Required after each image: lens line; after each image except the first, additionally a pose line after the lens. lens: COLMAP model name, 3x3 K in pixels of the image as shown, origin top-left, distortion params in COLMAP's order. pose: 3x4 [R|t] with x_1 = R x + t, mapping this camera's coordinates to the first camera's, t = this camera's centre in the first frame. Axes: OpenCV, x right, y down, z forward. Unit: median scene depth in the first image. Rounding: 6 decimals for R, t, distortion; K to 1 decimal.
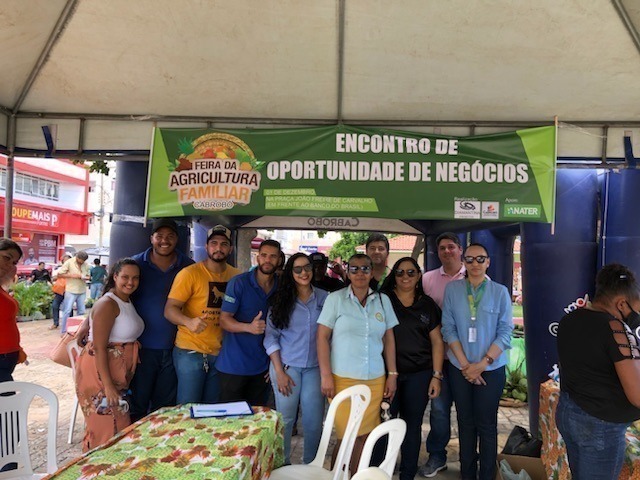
lens RADIAL K [[520.7, 0, 324.7], [0, 520.7, 244.3], [0, 0, 1]] dist [0.052434, -0.071895]
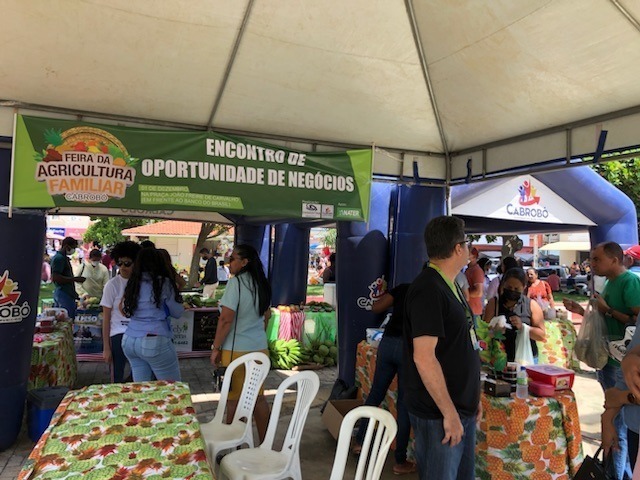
lens RADIAL K [[520.7, 0, 323.3], [0, 520.7, 238.7], [0, 0, 1]] dist [0.052434, -0.071895]
pose [[0.896273, 0.008682, 0.443418, -0.254931], [-0.016730, 0.999759, 0.014242, -0.016220], [-0.443188, -0.020183, 0.896202, -0.135622]]
